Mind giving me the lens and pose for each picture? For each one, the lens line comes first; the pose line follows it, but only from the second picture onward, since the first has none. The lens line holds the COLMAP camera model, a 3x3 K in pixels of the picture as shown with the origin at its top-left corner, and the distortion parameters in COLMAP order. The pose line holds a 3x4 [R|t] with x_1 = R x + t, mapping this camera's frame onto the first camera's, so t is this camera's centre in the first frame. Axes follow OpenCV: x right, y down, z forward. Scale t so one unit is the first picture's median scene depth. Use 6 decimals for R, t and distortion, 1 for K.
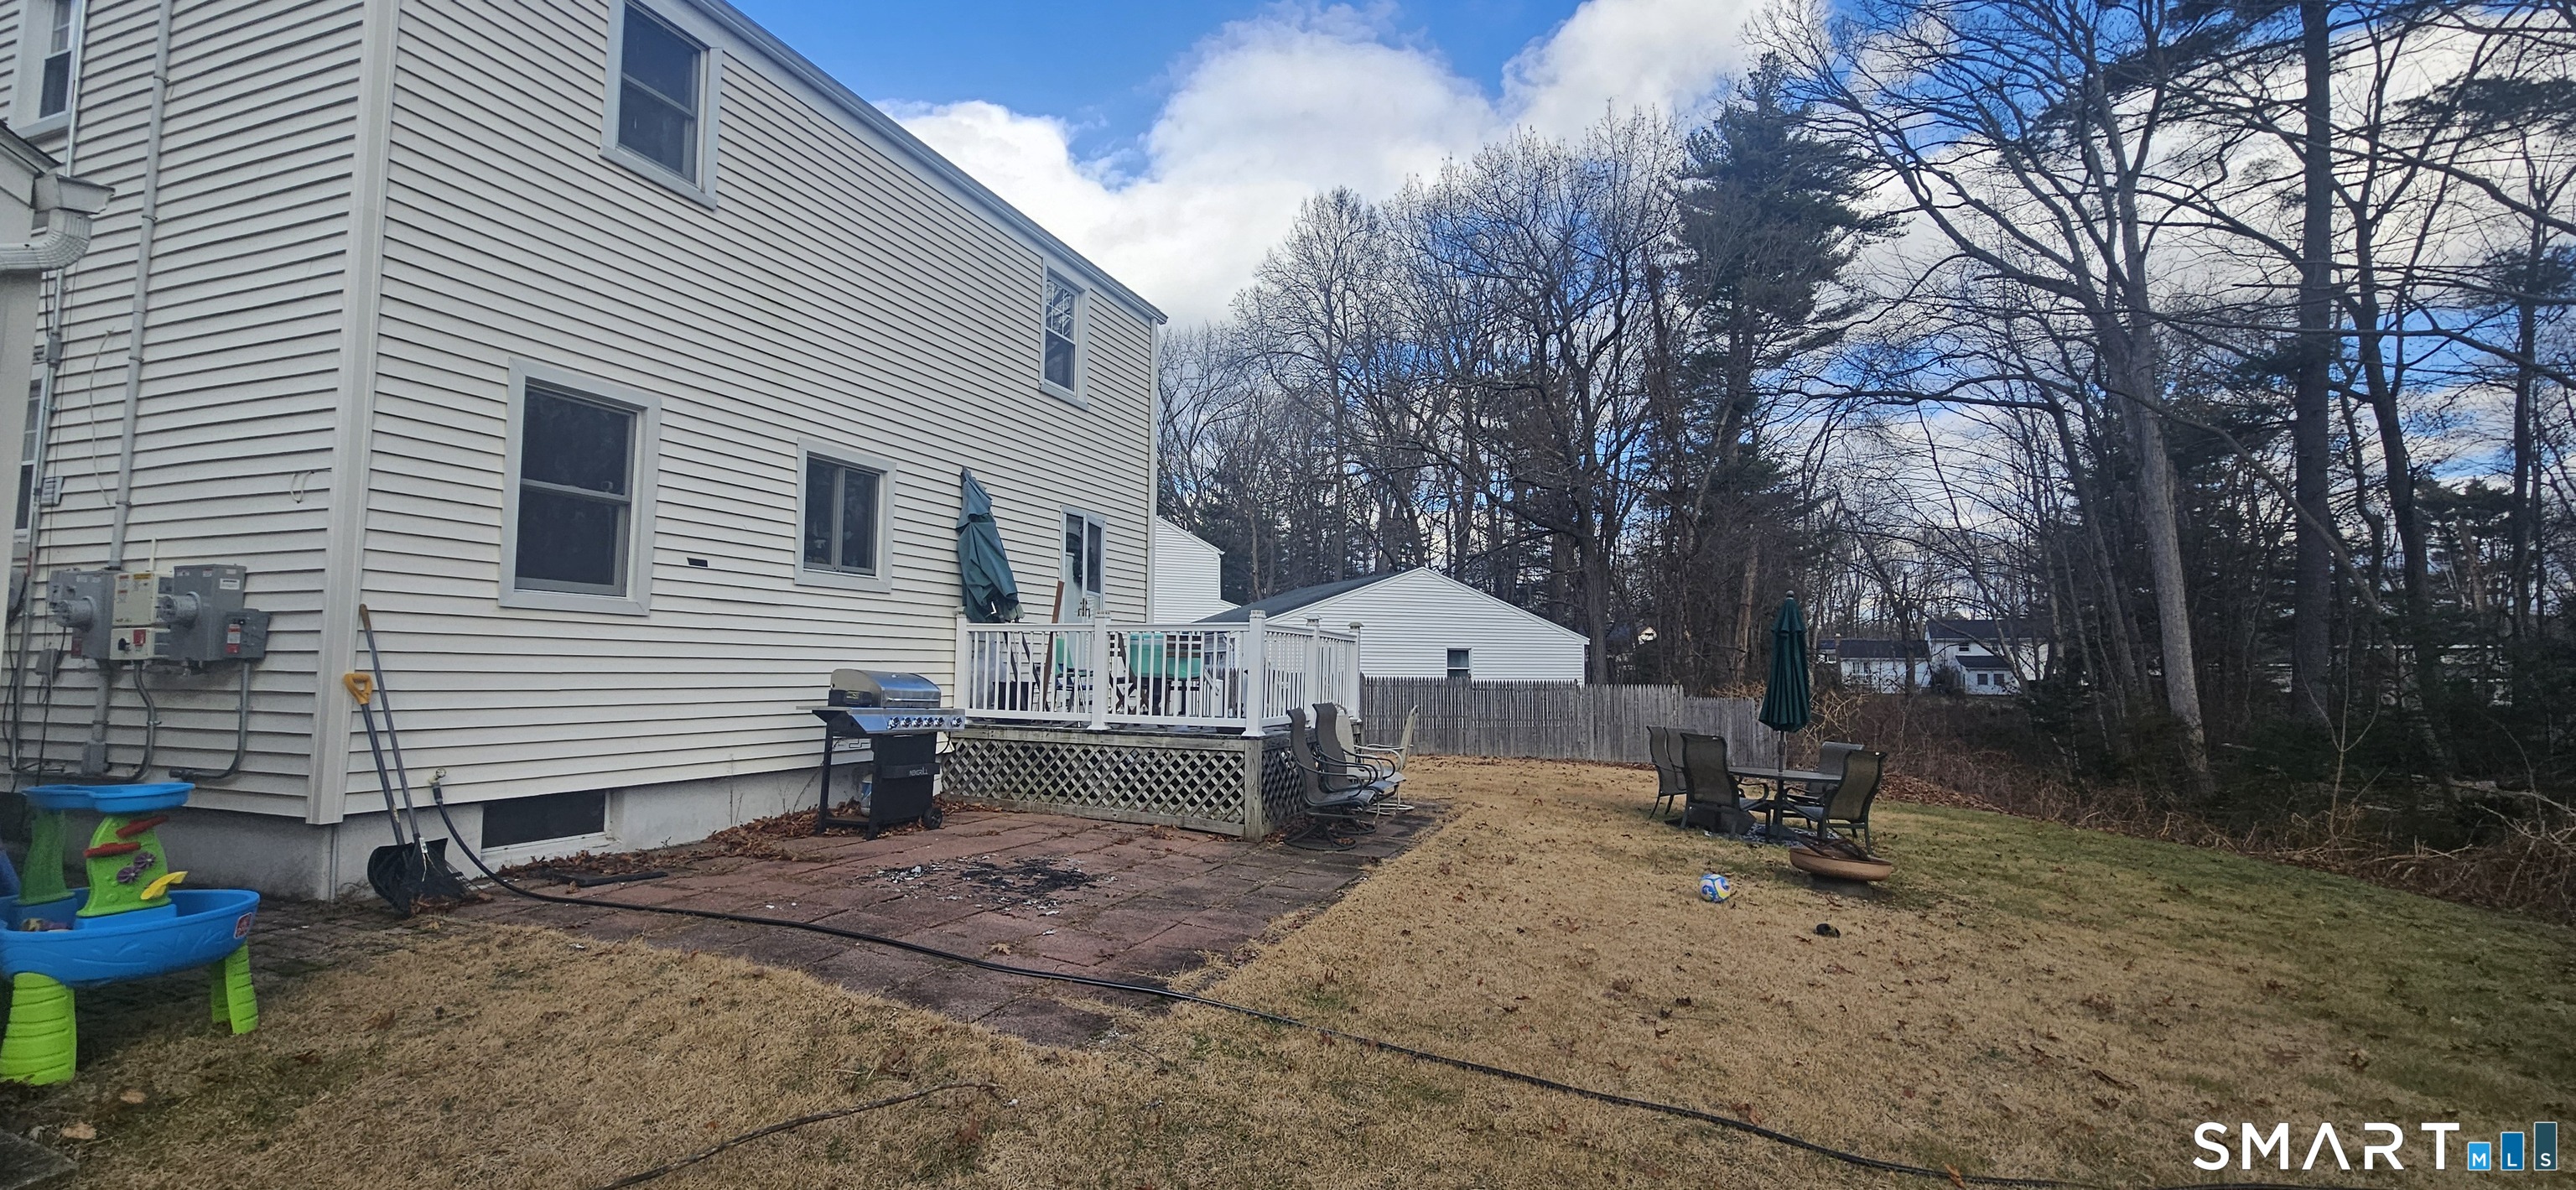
lens RADIAL K [[1053.9, 0, 1281.8], [0, 1053.9, 598.6], [0, 0, 1]] dist [-0.002670, 0.000015]
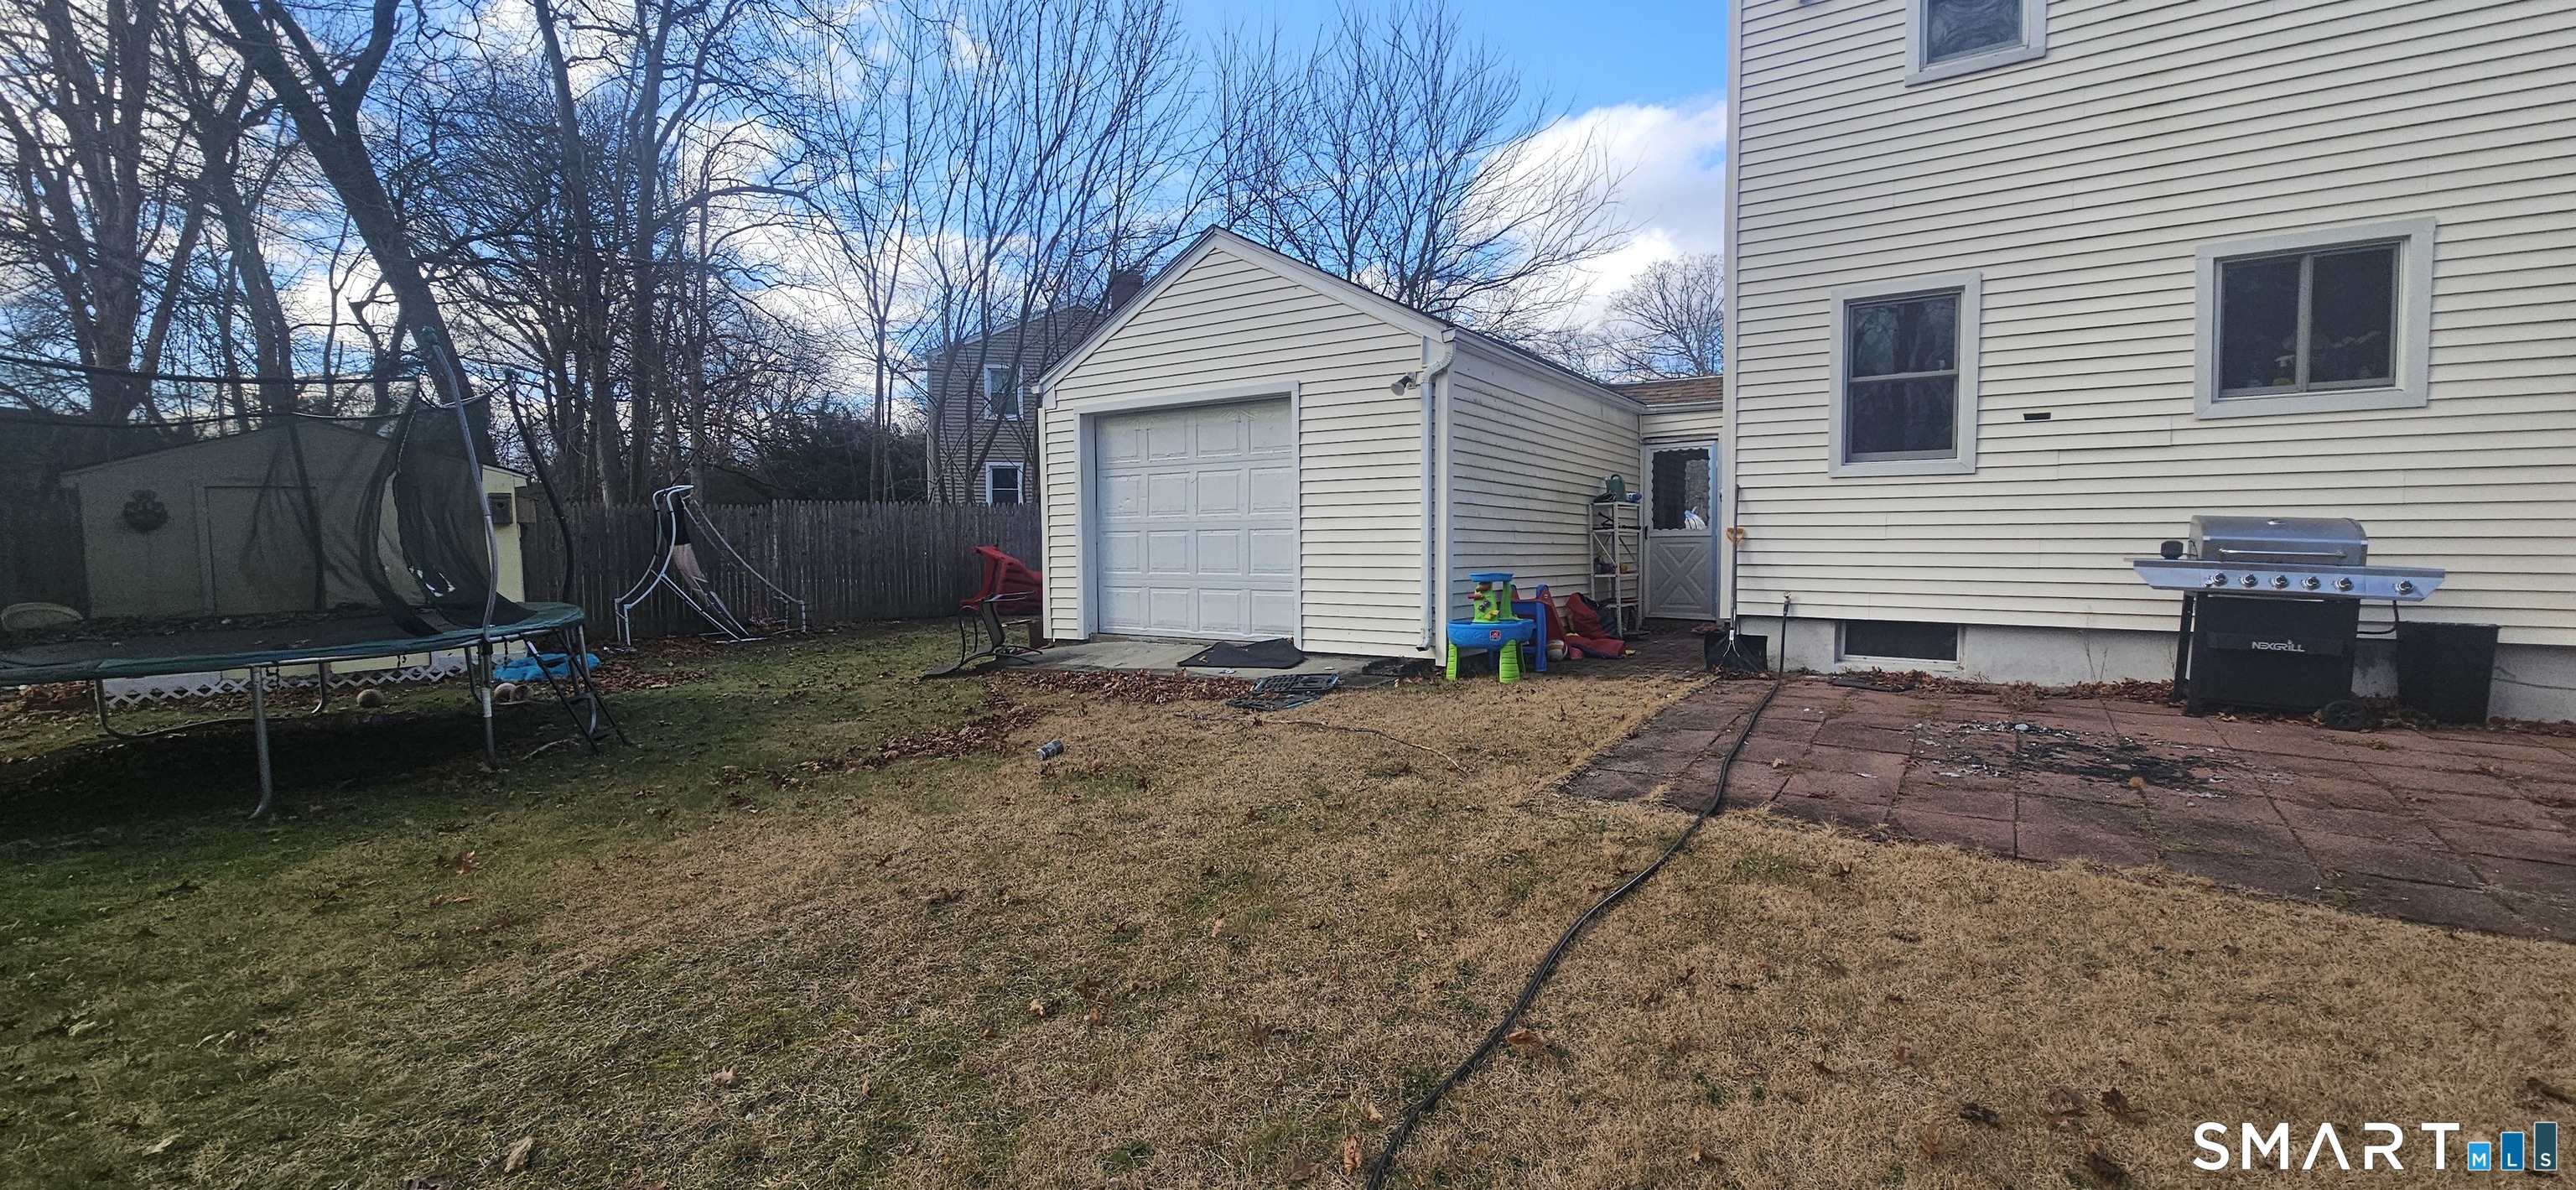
lens RADIAL K [[1053.9, 0, 1277.4], [0, 1053.9, 596.8], [0, 0, 1]] dist [-0.002670, 0.000015]
pose [[-0.229649, 0.046138, -0.972179, 0.648470], [0.071305, 0.996989, 0.030472, 0.059346], [0.970658, -0.062323, -0.232248, 0.530367]]
